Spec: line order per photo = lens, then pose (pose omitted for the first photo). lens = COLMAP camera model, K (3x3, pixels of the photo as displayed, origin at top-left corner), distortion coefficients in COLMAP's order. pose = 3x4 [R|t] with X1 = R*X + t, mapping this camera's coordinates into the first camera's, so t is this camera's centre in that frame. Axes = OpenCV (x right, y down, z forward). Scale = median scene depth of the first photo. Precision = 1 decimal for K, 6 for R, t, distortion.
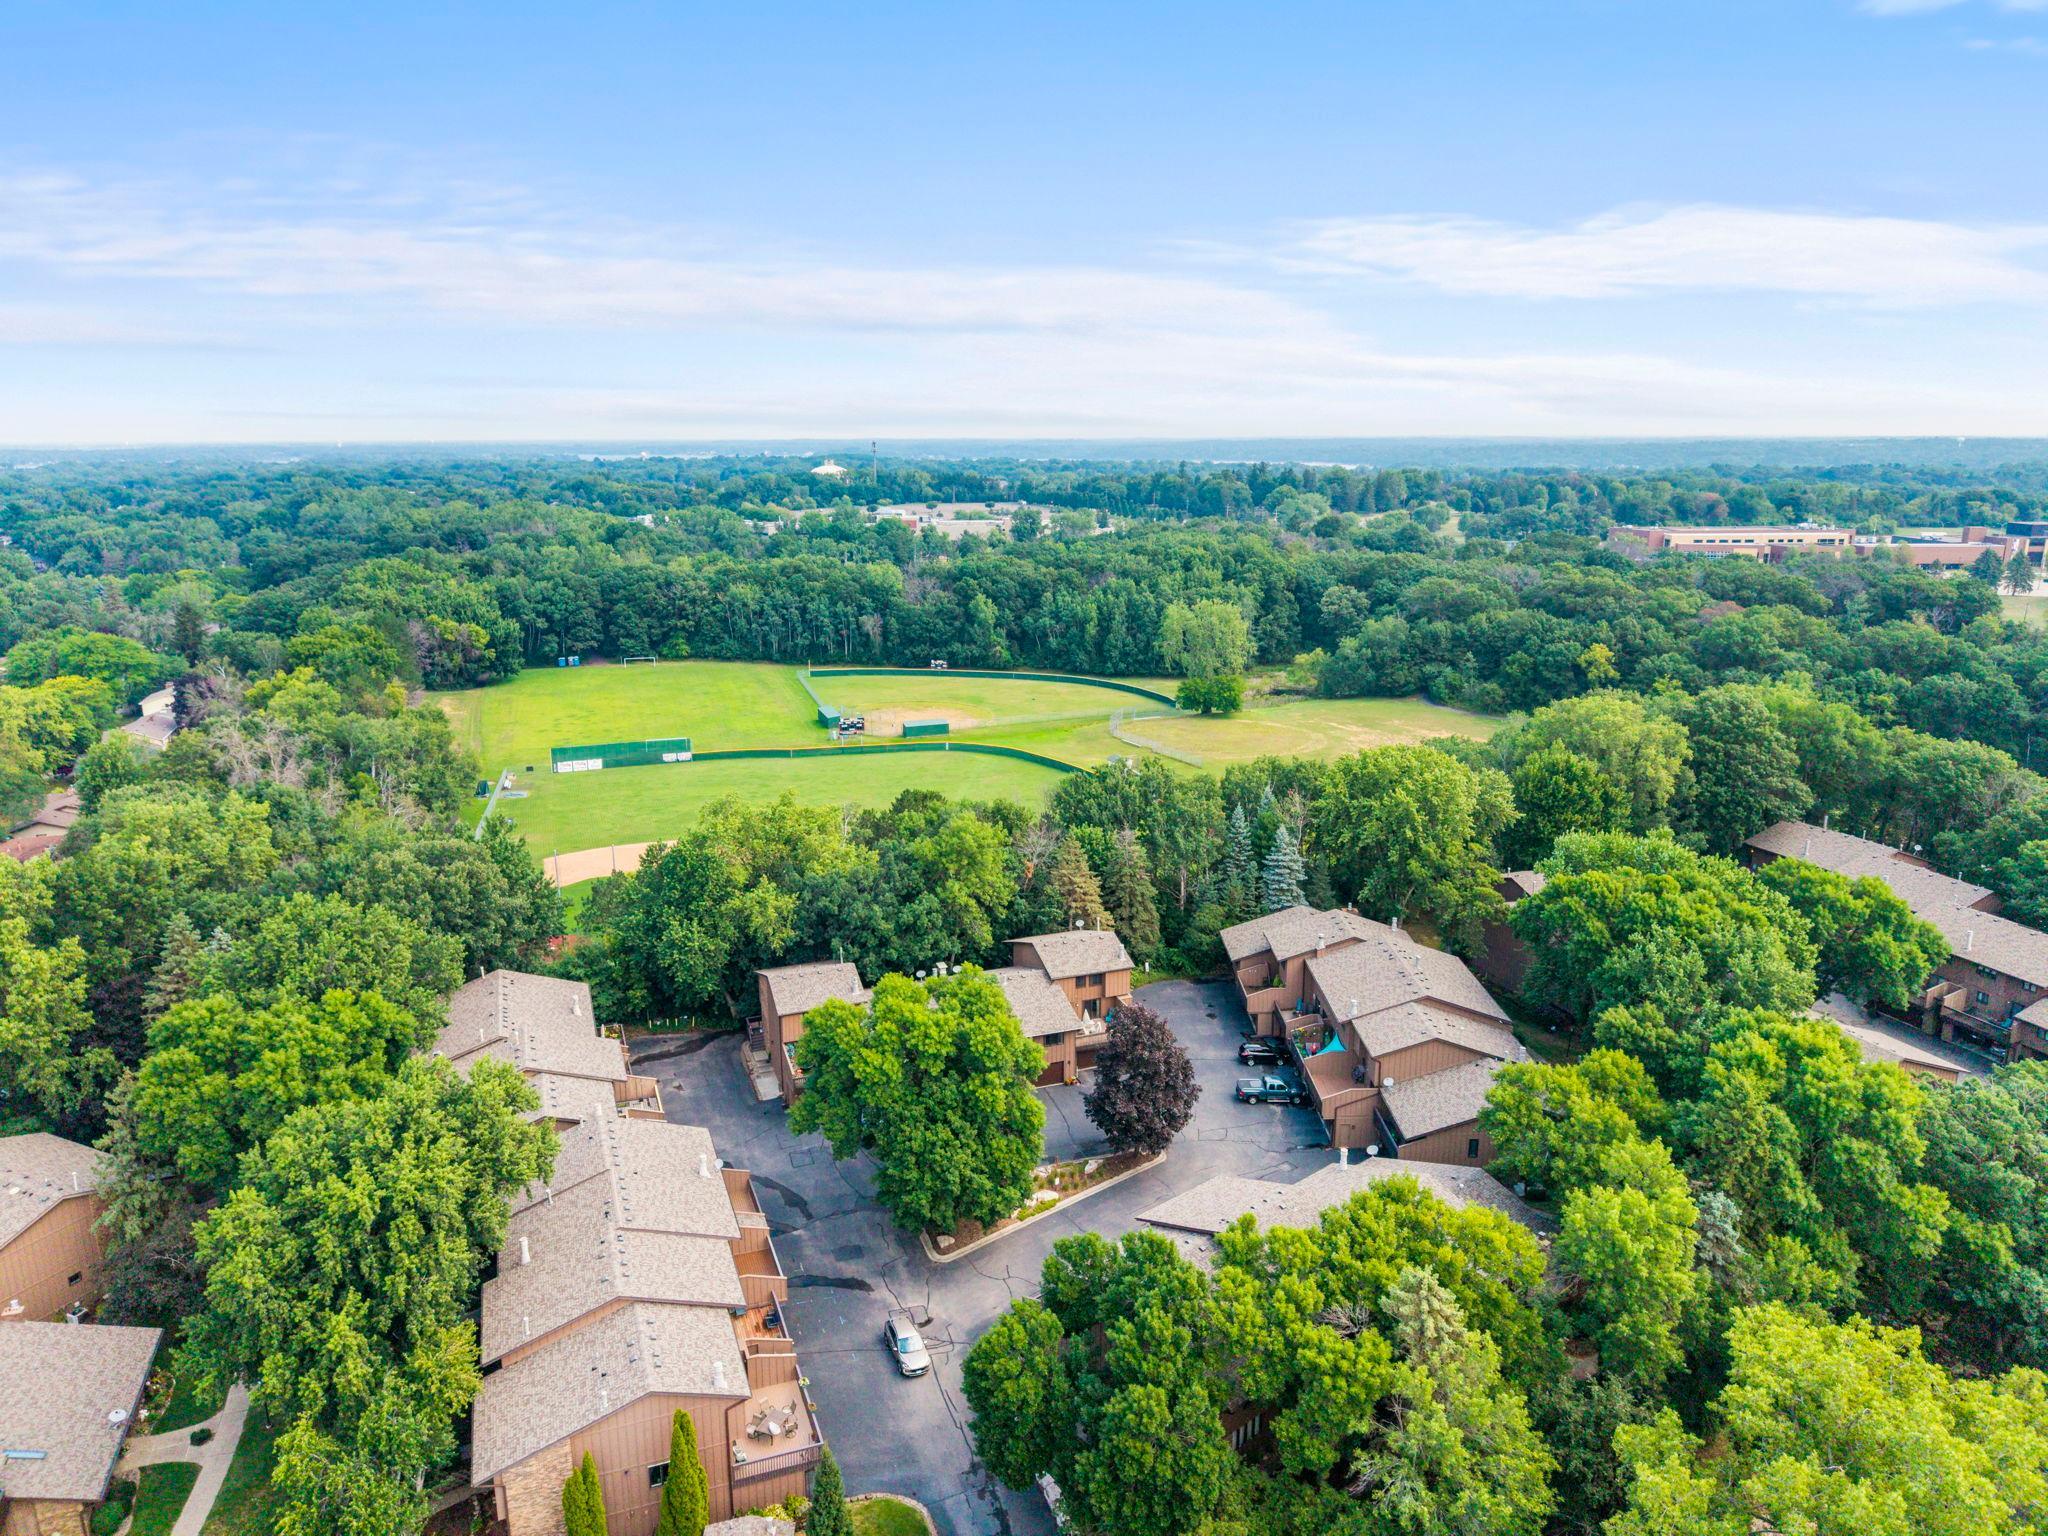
lens RADIAL K [[1367.7, 0, 1024.0], [0, 1367.7, 768.0], [0, 0, 1]] dist [0.066823, -0.133323]
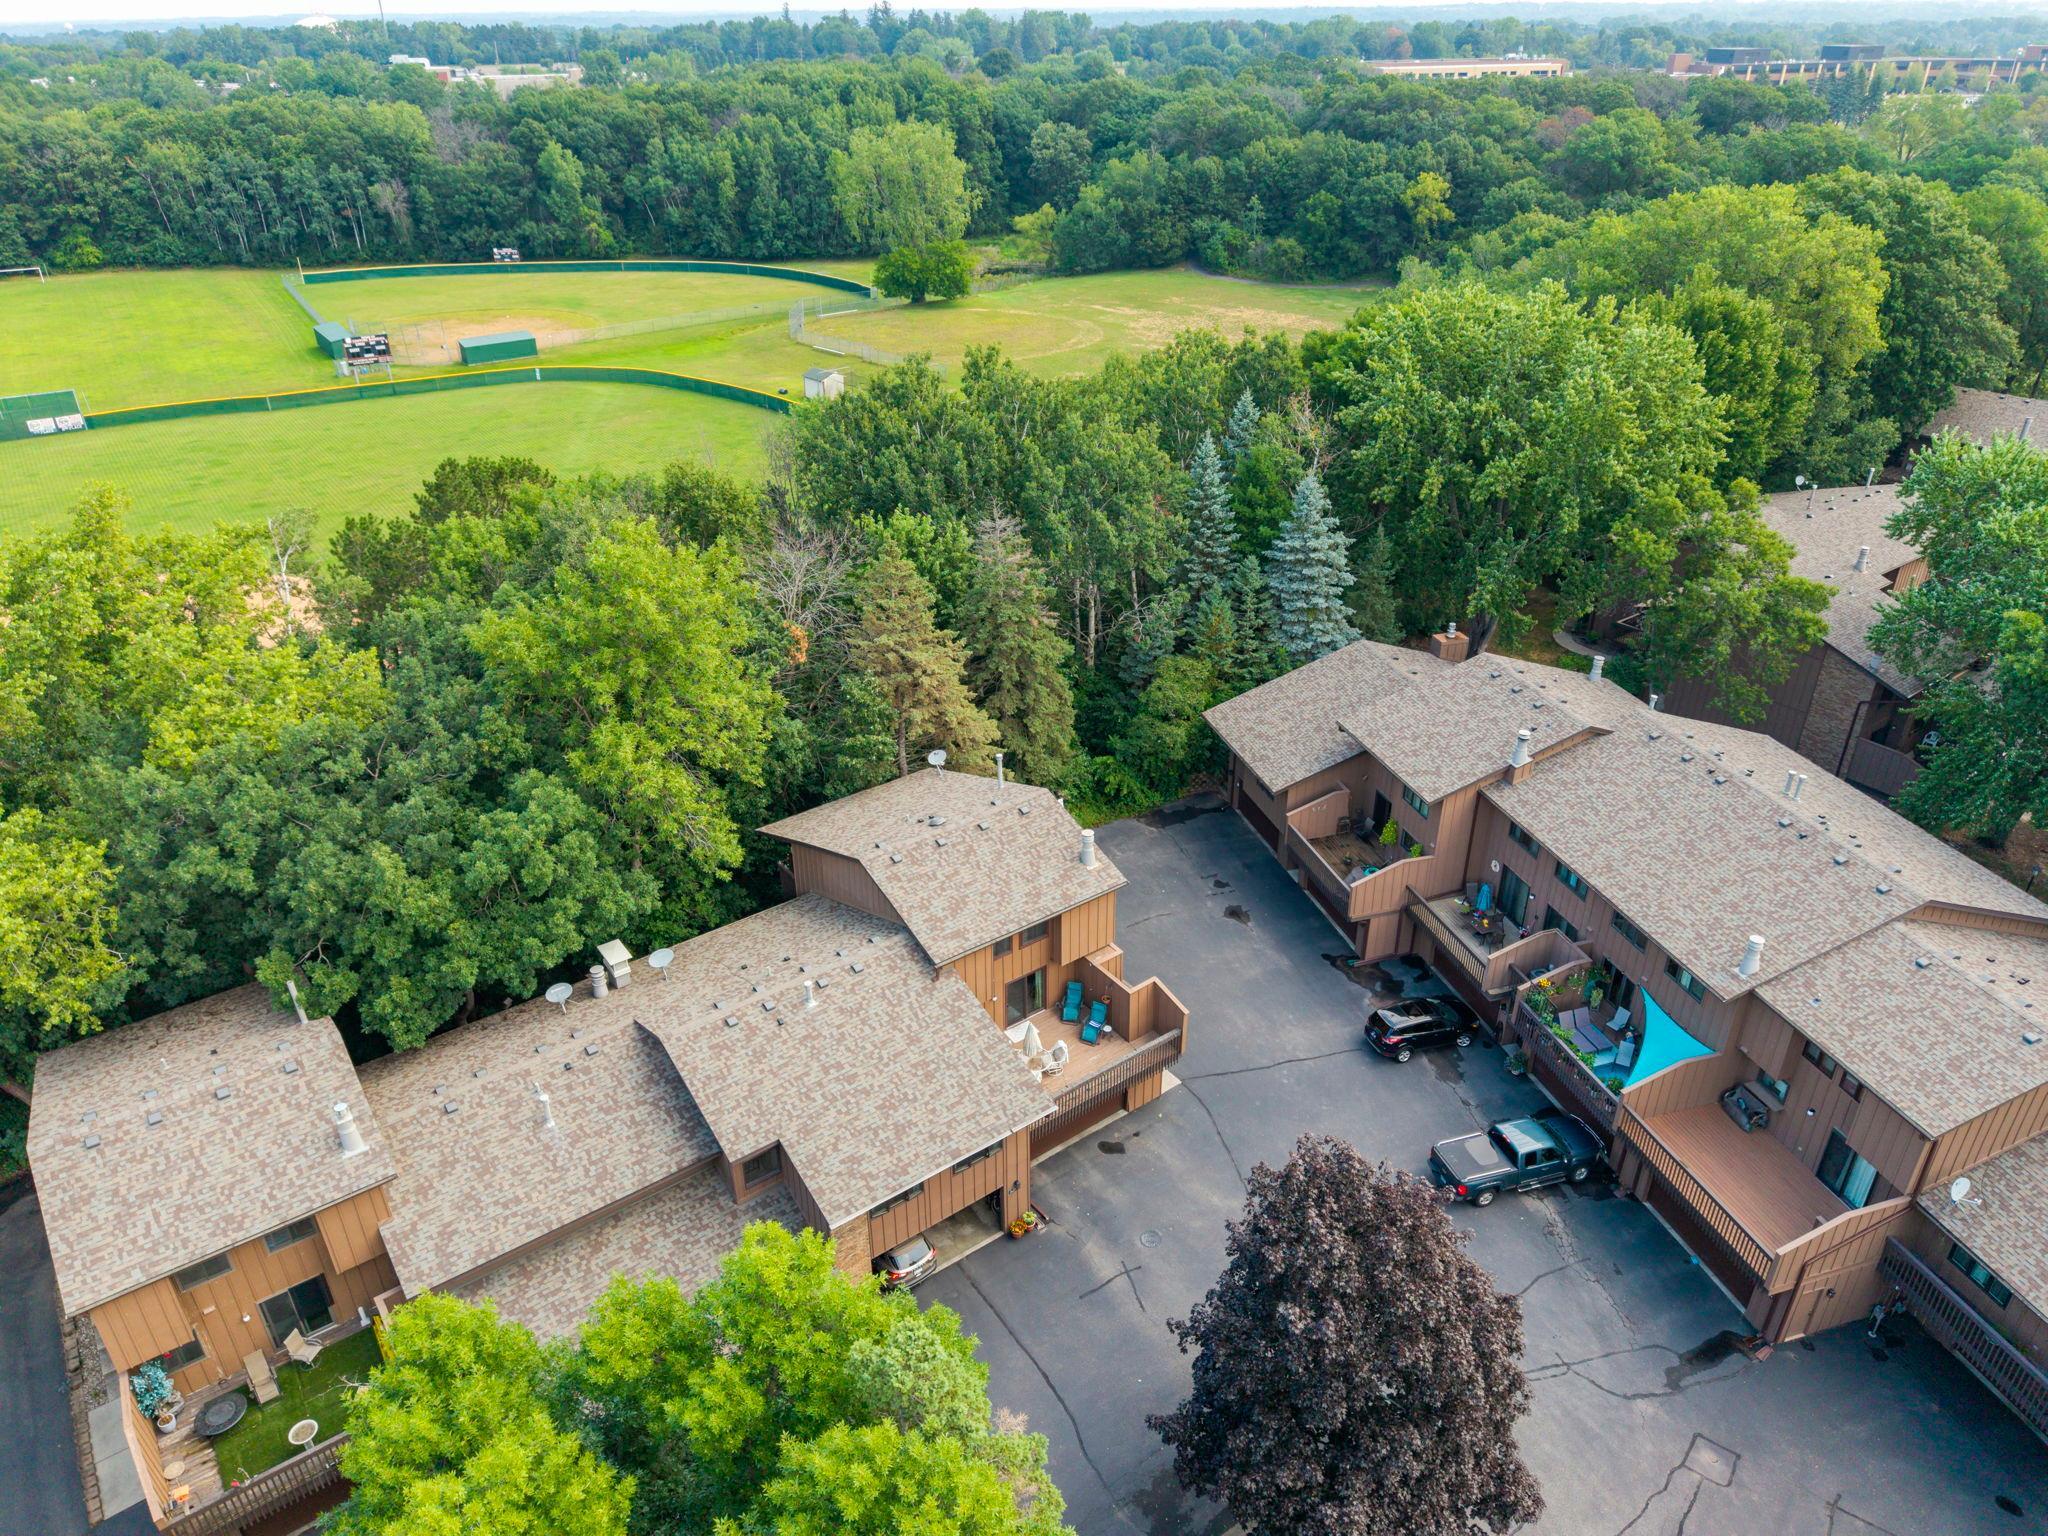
lens RADIAL K [[1377.3, 0, 1024.0], [0, 1377.3, 768.0], [0, 0, 1]] dist [0.018227, -0.016504]
pose [[0.961741, -0.137186, 0.237136, -0.033309], [0.070523, 0.960391, 0.269583, 0.005213], [-0.264726, -0.242546, 0.933323, 0.595094]]
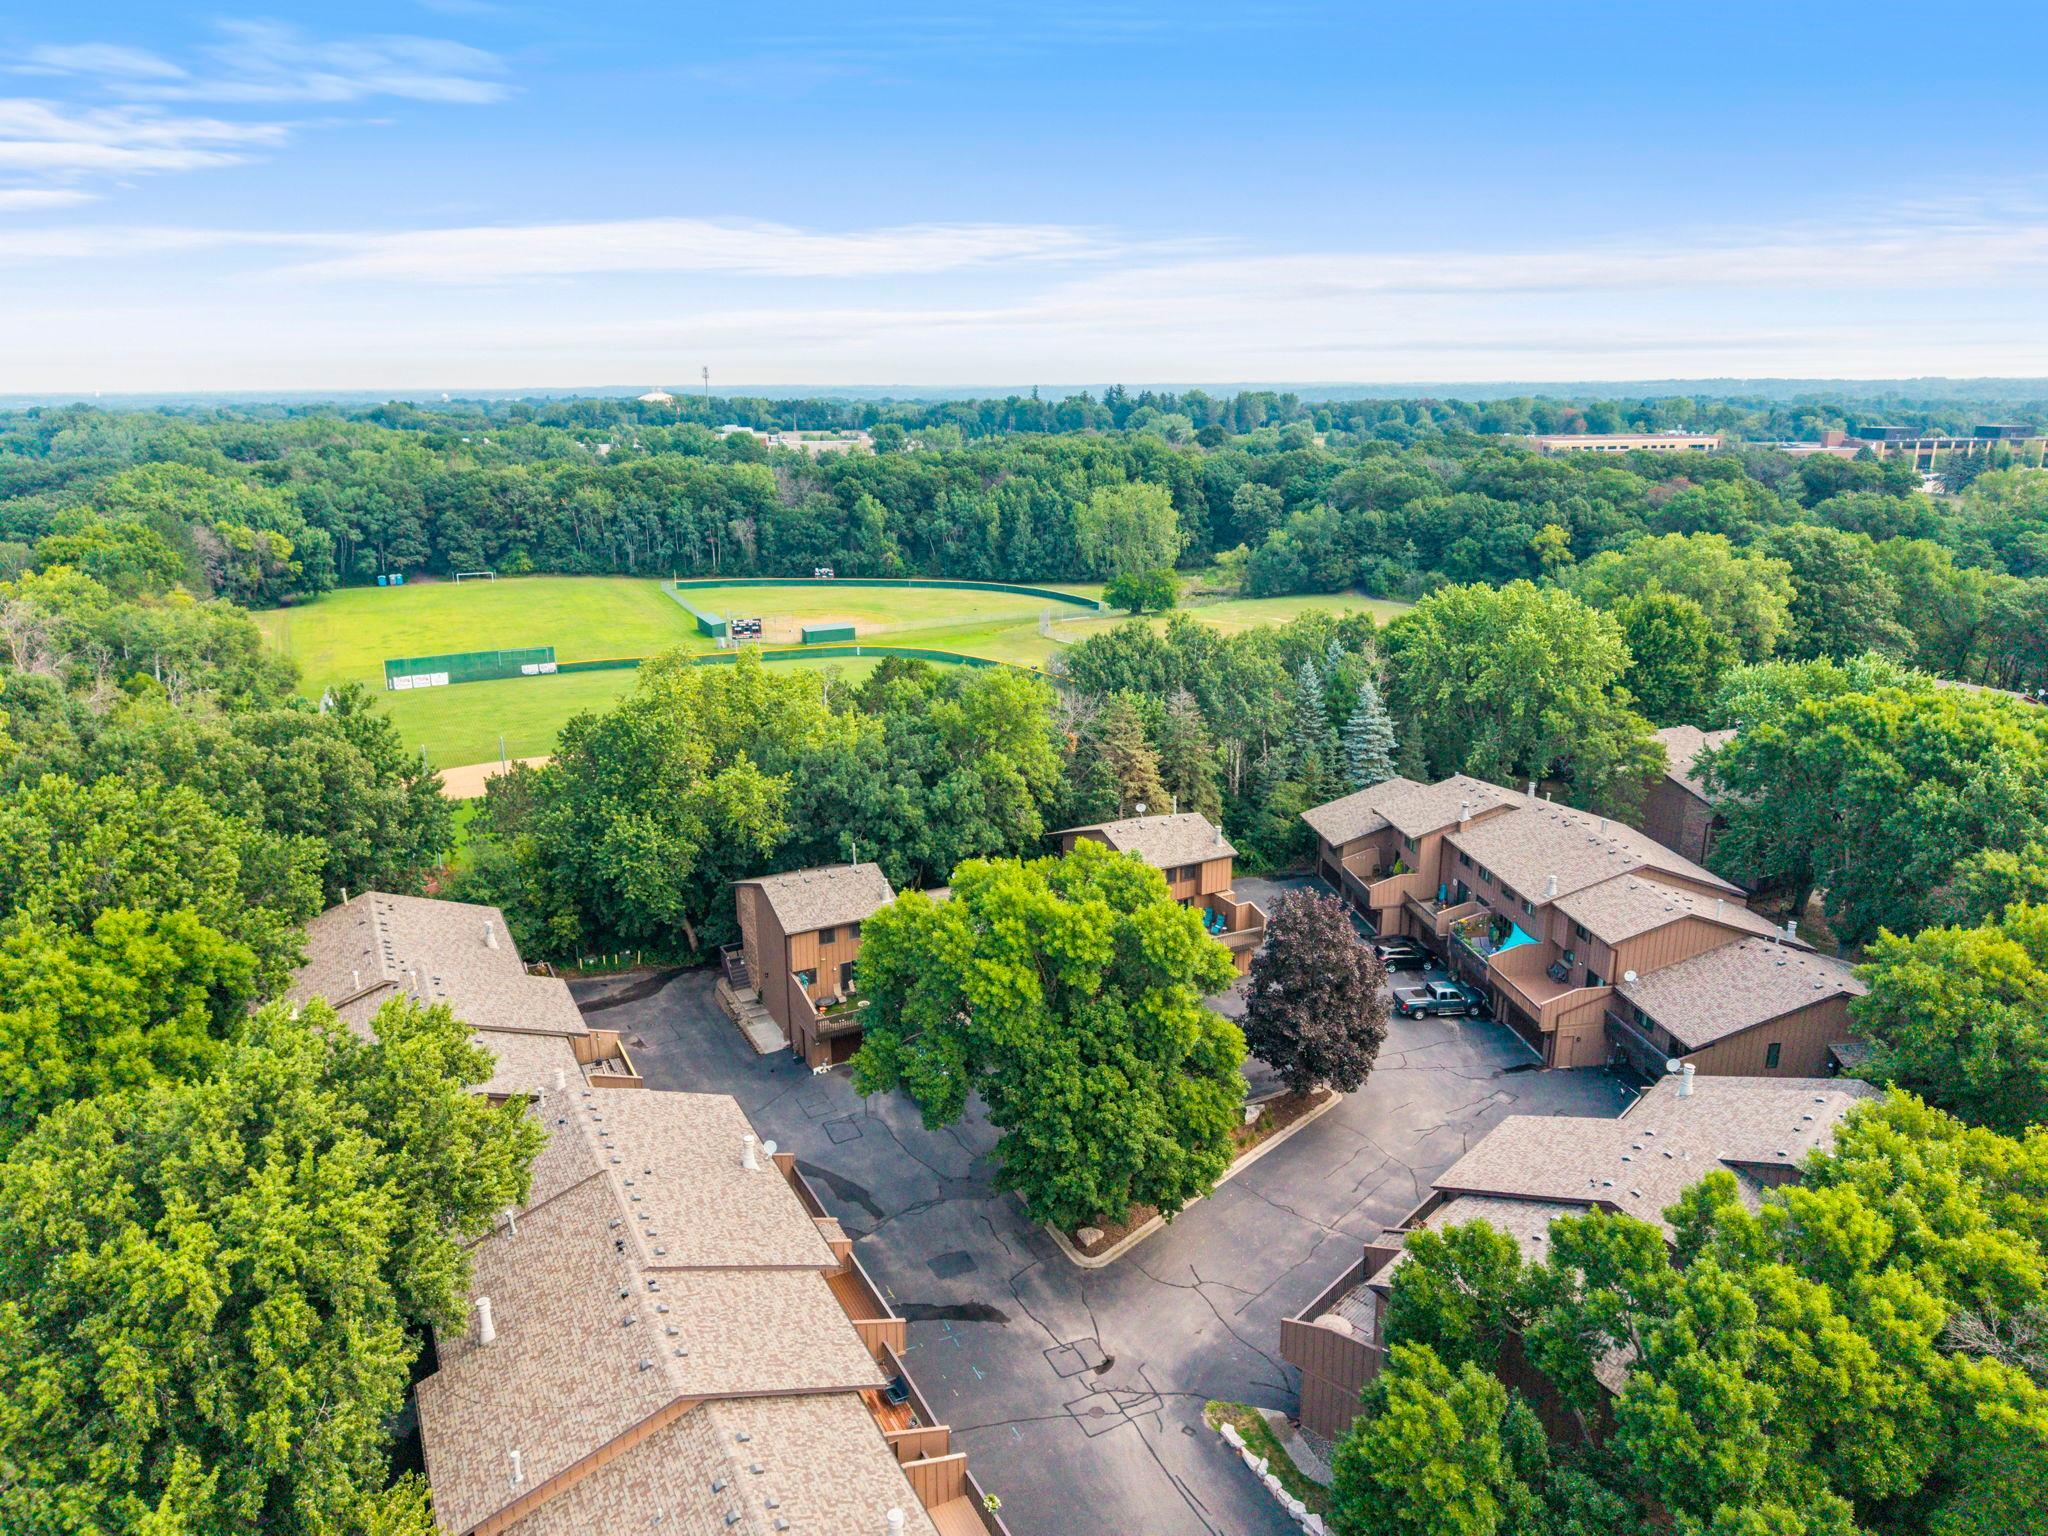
lens RADIAL K [[1371.6, 0, 1024.0], [0, 1371.6, 768.0], [0, 0, 1]] dist [0.040642, -0.060004]
pose [[0.992163, -0.036748, 0.119427, -0.116780], [0.032571, 0.998794, 0.036748, 0.060456], [-0.120633, -0.032570, 0.992163, 0.236463]]
